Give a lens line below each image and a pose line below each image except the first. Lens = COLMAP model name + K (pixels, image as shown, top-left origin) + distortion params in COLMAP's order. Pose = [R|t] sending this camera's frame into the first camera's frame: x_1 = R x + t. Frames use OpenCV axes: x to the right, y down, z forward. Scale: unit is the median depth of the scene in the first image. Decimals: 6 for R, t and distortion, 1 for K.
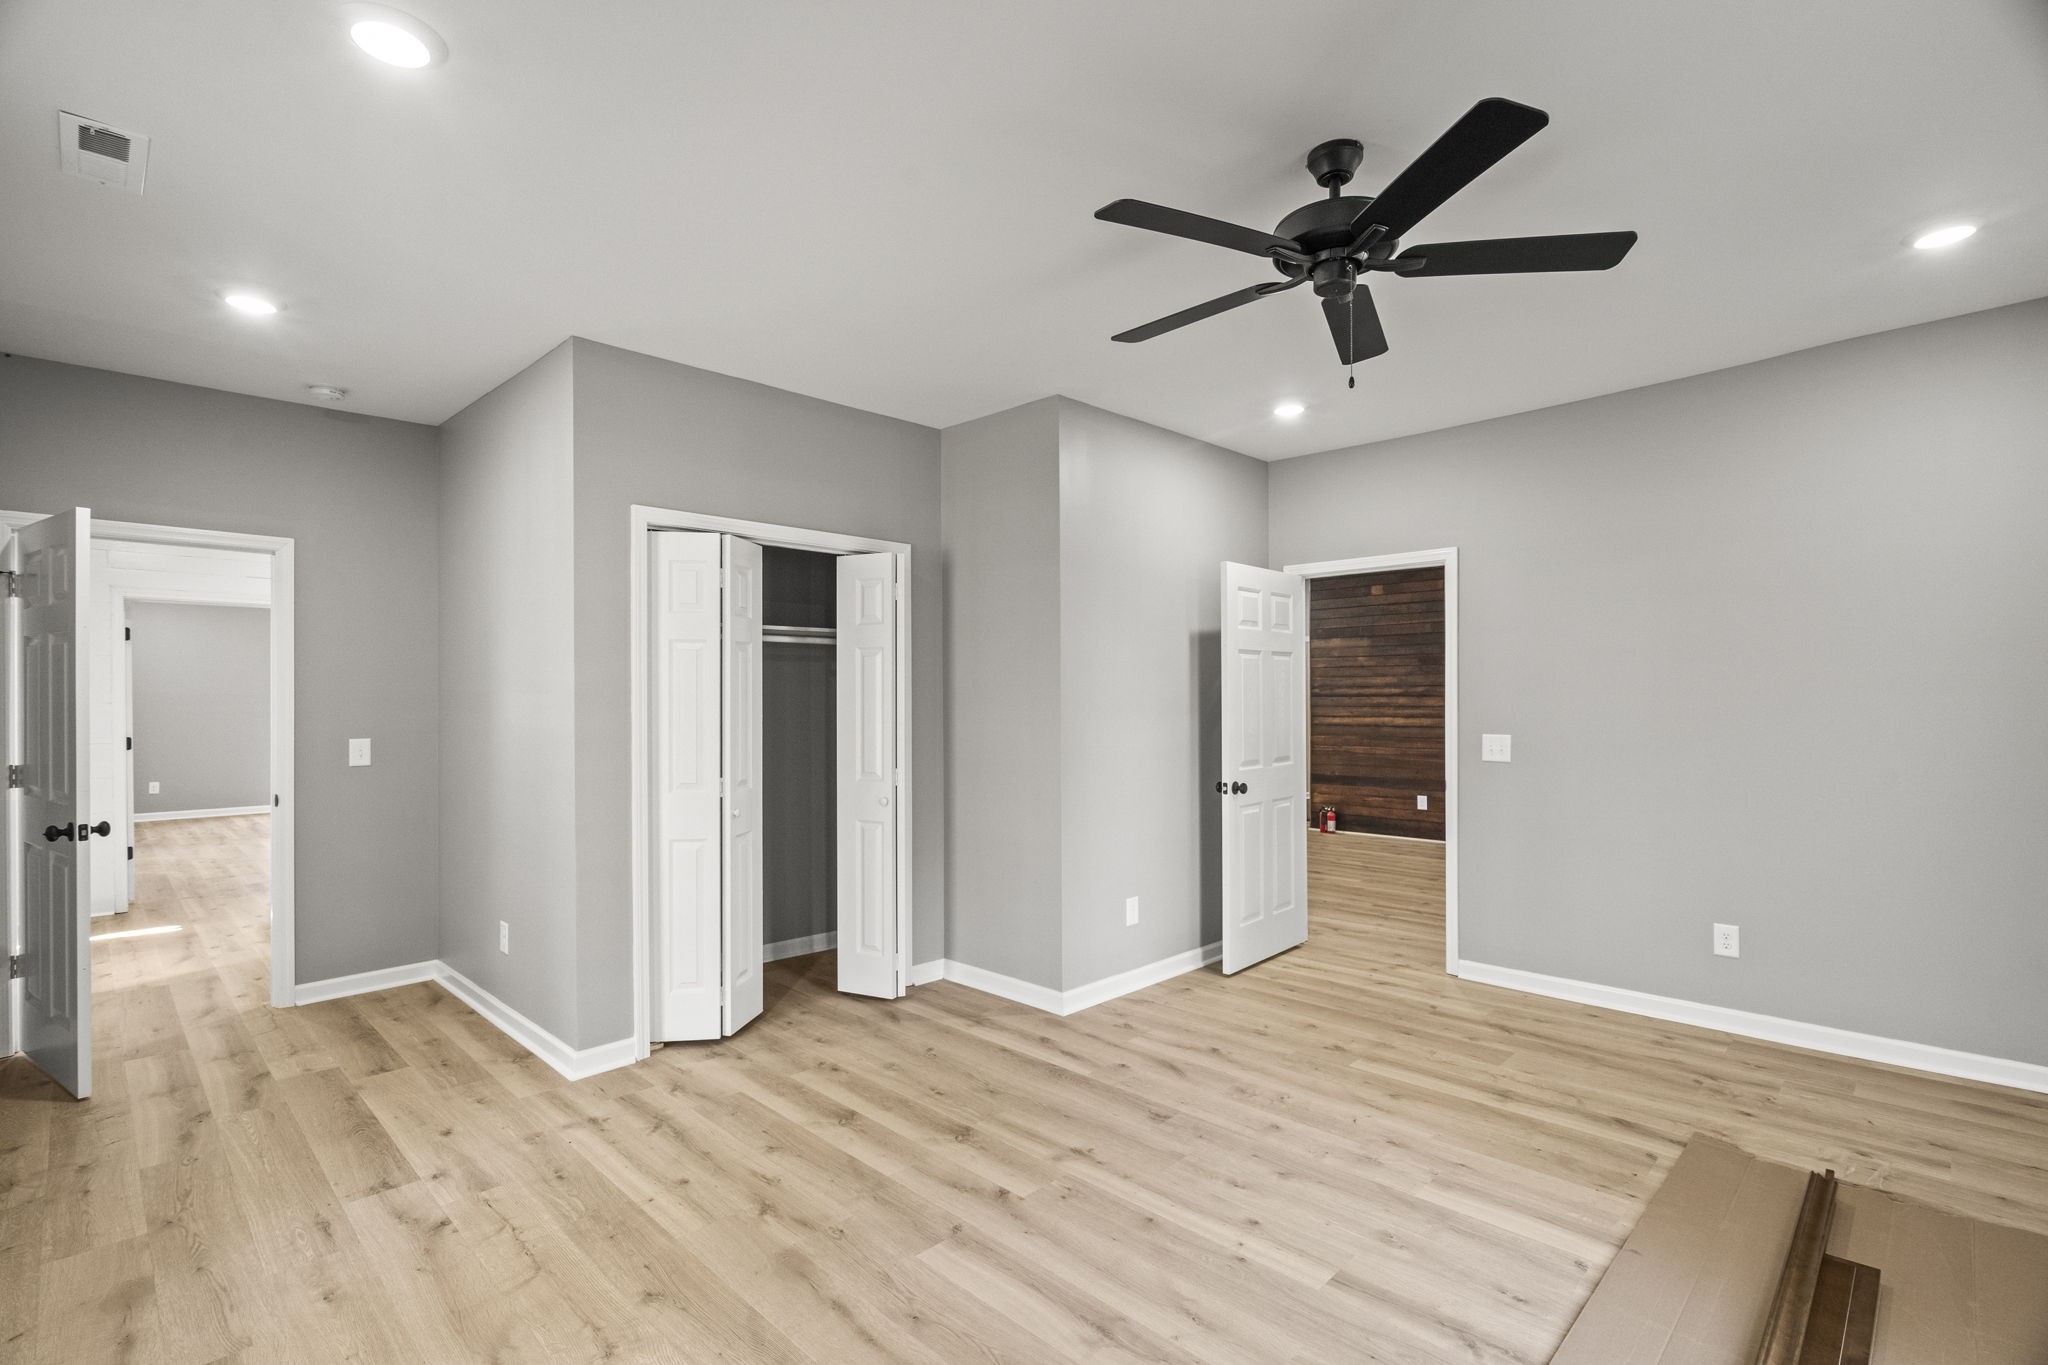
lens RADIAL K [[941.1, 0, 1016.0], [0, 941.1, 692.0], [0, 0, 1]] dist [-0.004088, 0.000518]
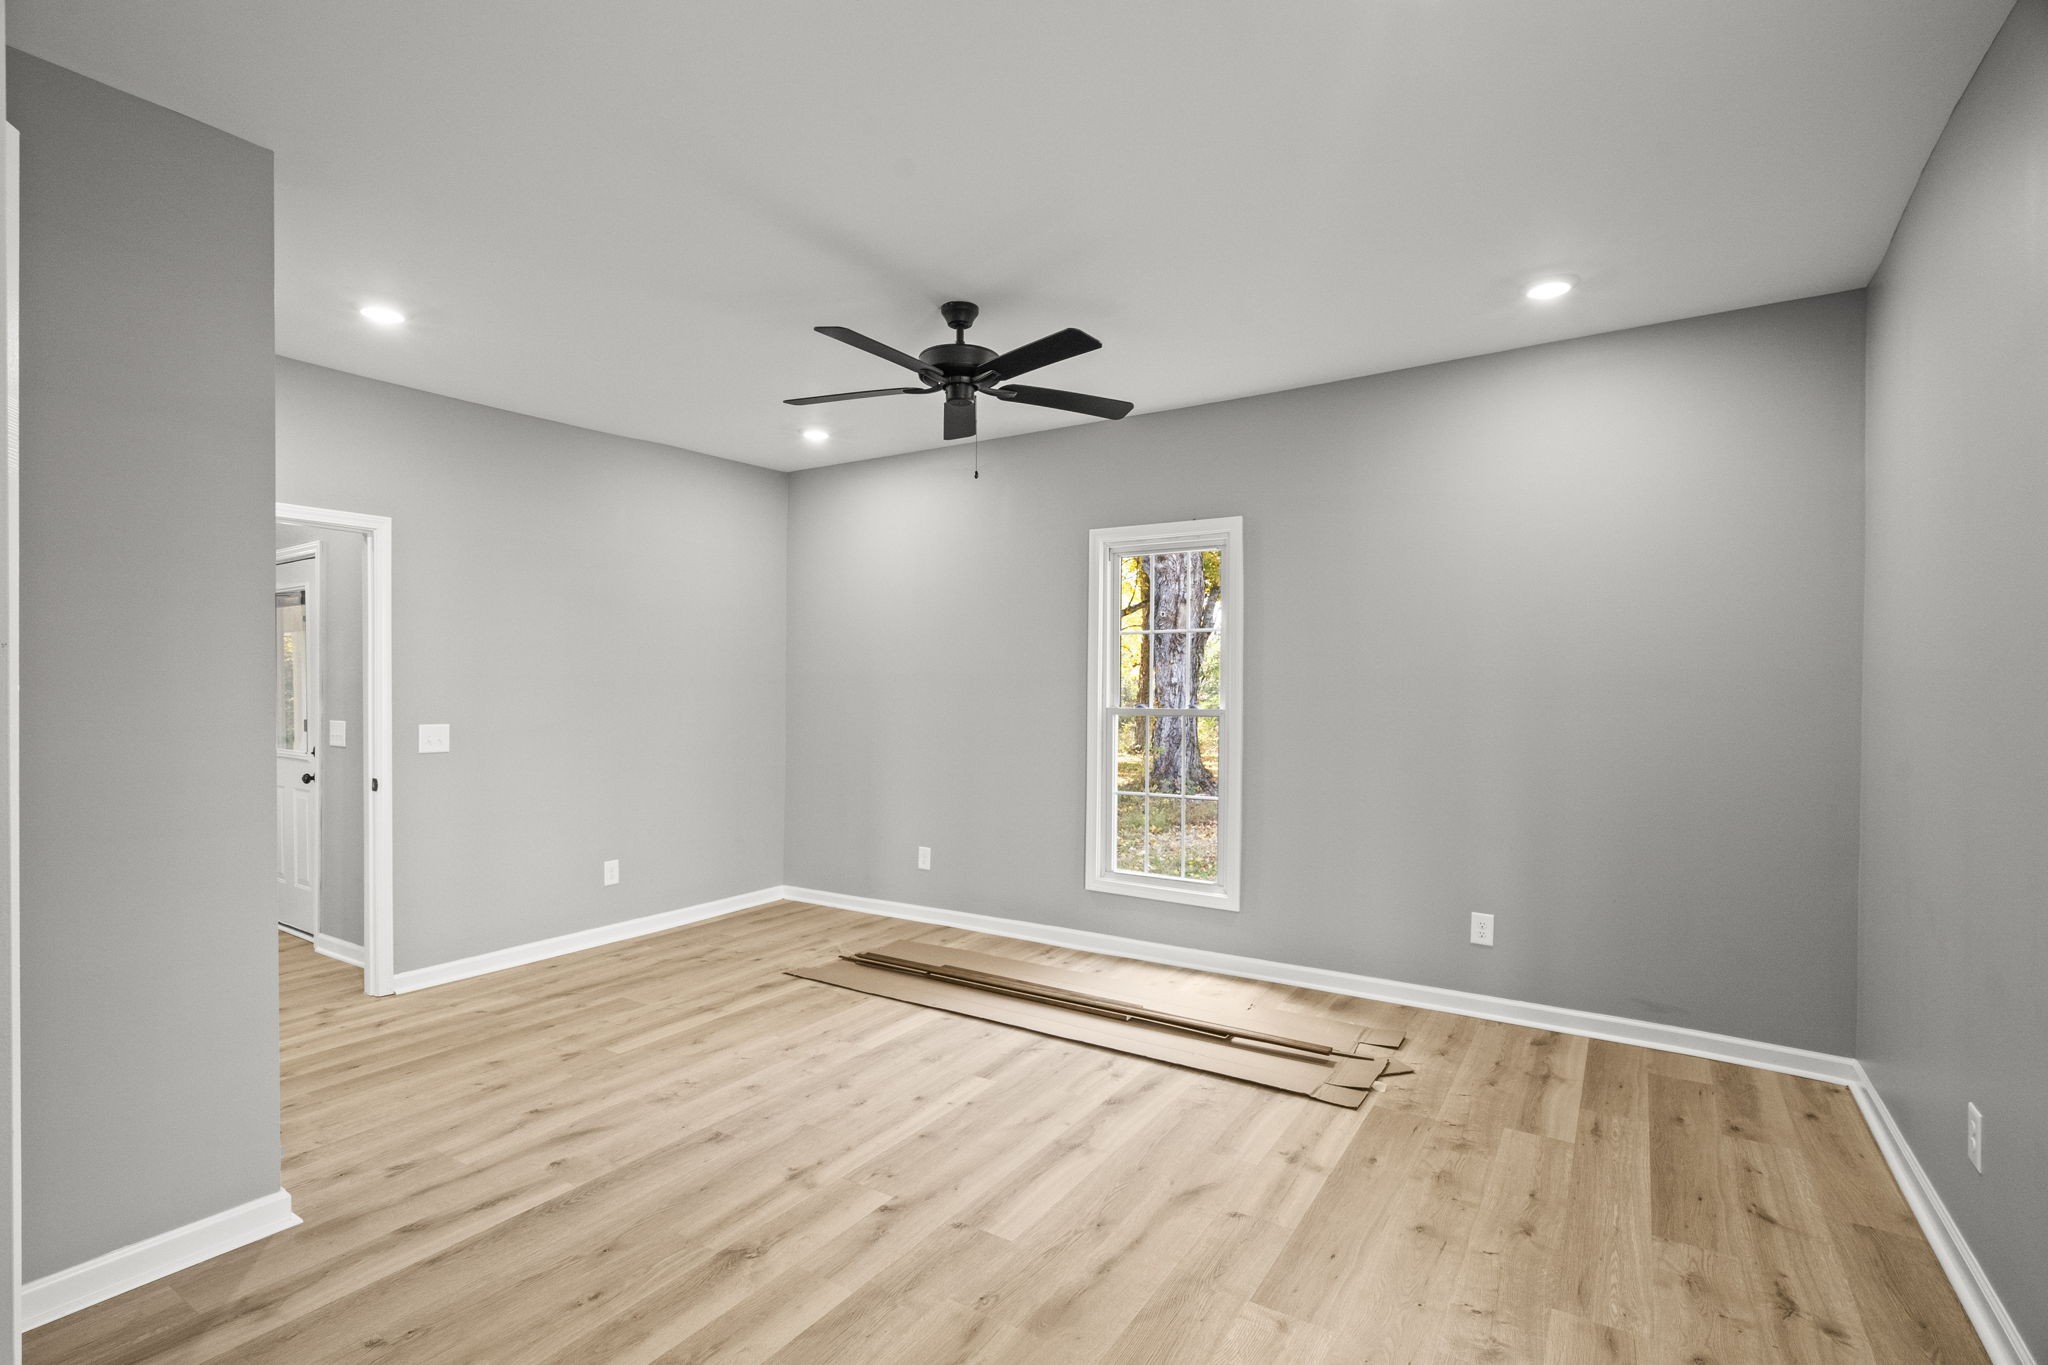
lens RADIAL K [[961.6, 0, 1017.2], [0, 961.6, 715.0], [0, 0, 1]] dist [-0.005137, 0.001098]
pose [[-0.207190, -0.026055, 0.977954, -0.754743], [-0.009153, 0.999653, 0.024694, 0.008315], [-0.978258, -0.003834, -0.207357, 0.831486]]
